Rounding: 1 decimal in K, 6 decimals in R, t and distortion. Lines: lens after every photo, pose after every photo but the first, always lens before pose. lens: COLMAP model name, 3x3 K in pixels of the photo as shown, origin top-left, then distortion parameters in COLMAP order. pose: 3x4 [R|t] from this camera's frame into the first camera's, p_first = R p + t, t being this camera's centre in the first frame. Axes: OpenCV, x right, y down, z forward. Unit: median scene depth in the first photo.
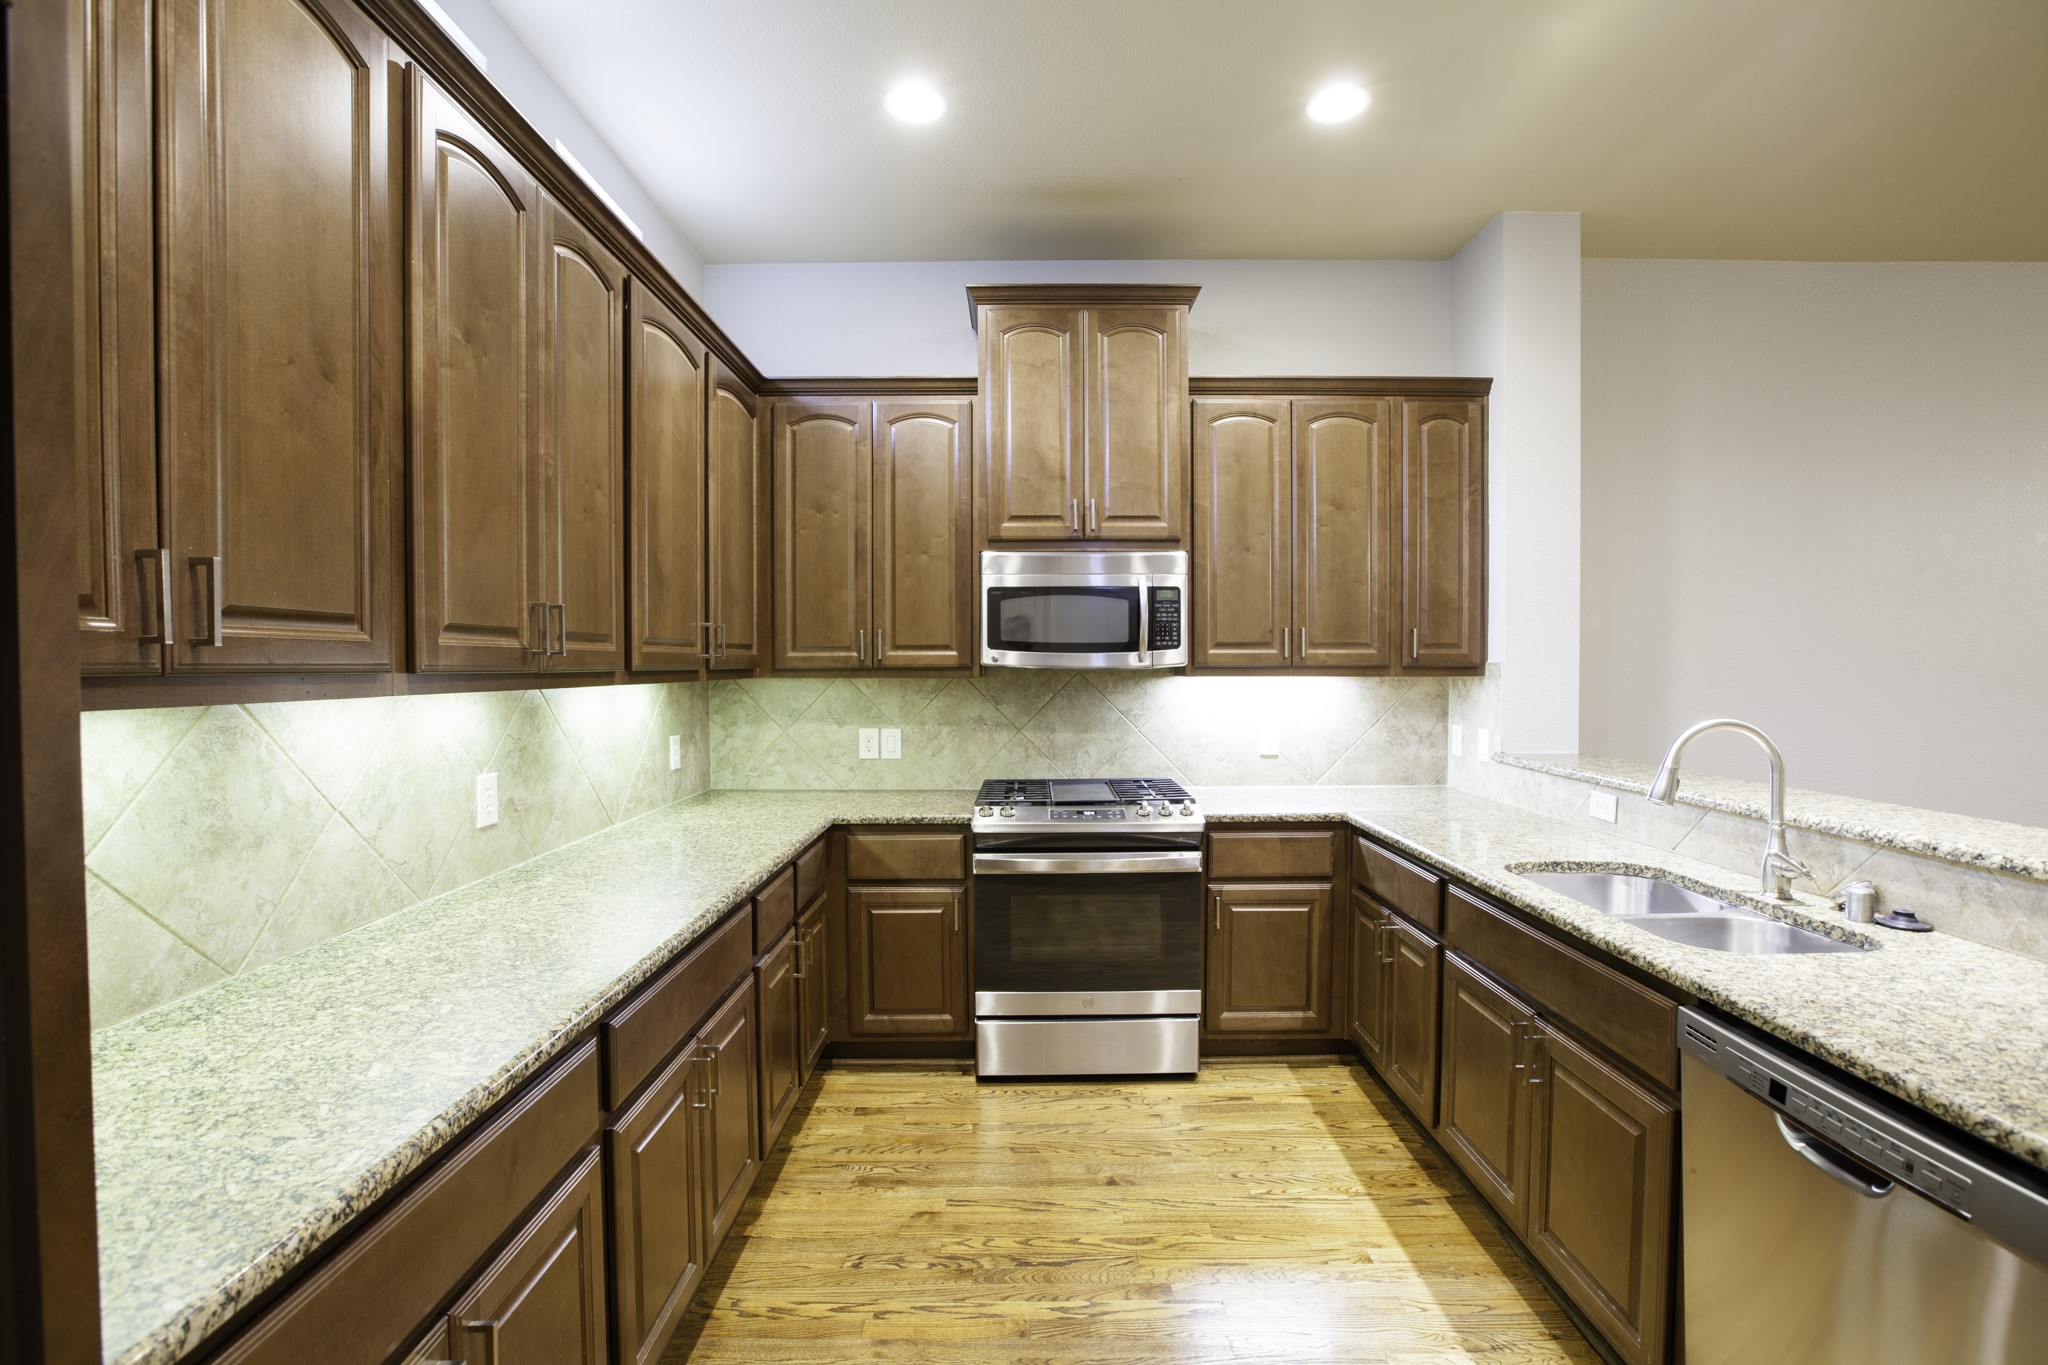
lens RADIAL K [[928.3, 0, 1024.0], [0, 928.3, 682.5], [0, 0, 1]] dist [-0.067037, 0.028284]
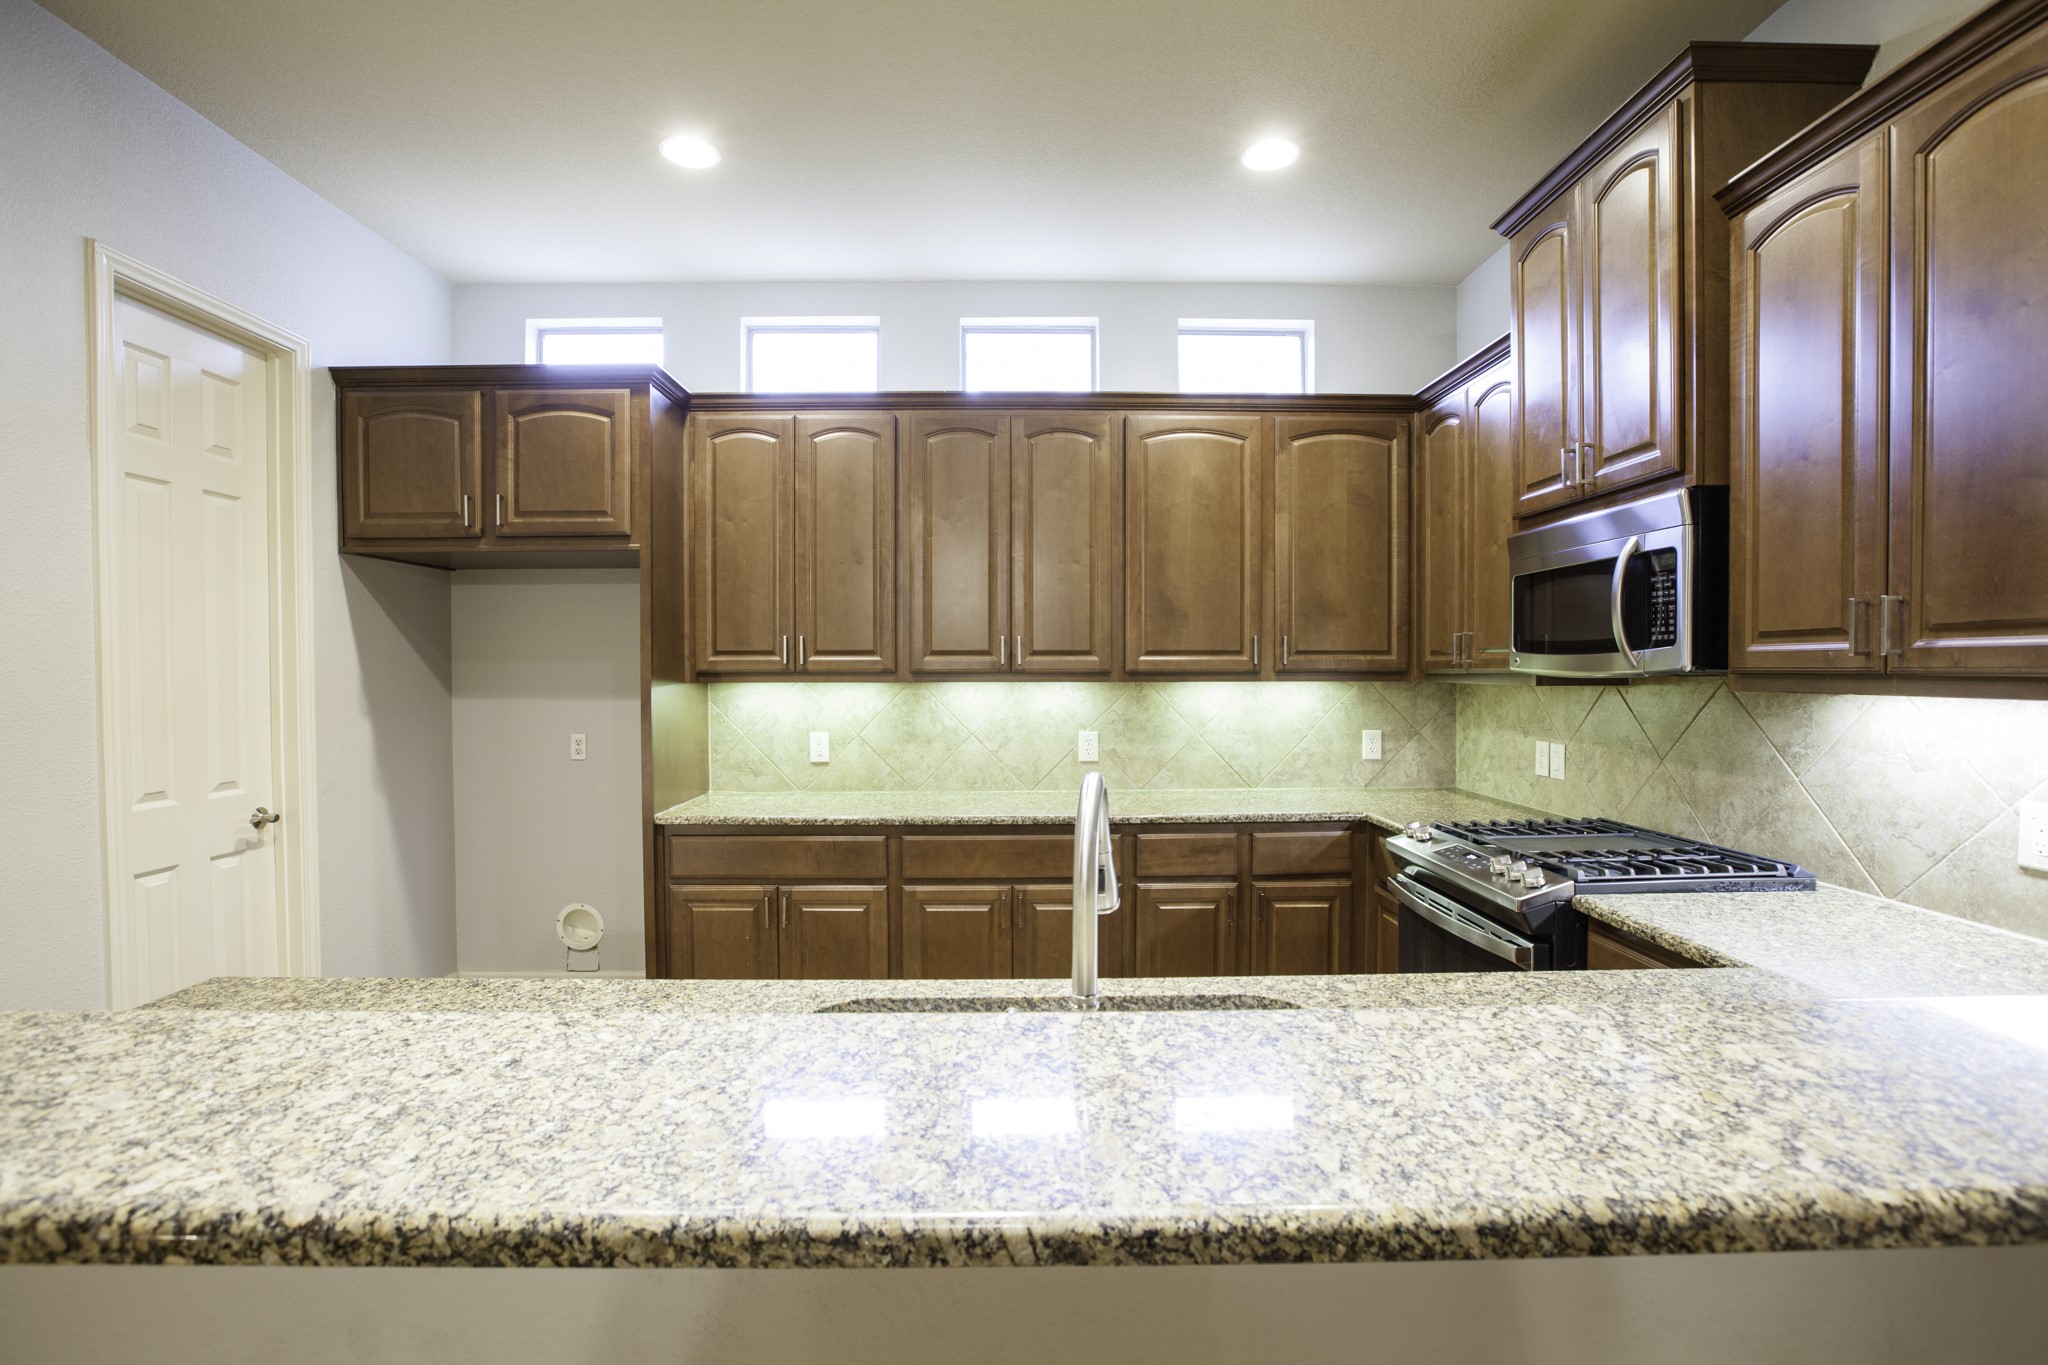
lens RADIAL K [[943.7, 0, 1034.1], [0, 943.7, 684.2], [0, 0, 1]] dist [-0.053163, 0.022098]
pose [[0.024986, 0.019454, -0.999498, 0.829771], [-0.017433, 0.999667, 0.019022, -0.015275], [0.999536, 0.016949, 0.025317, 0.583330]]
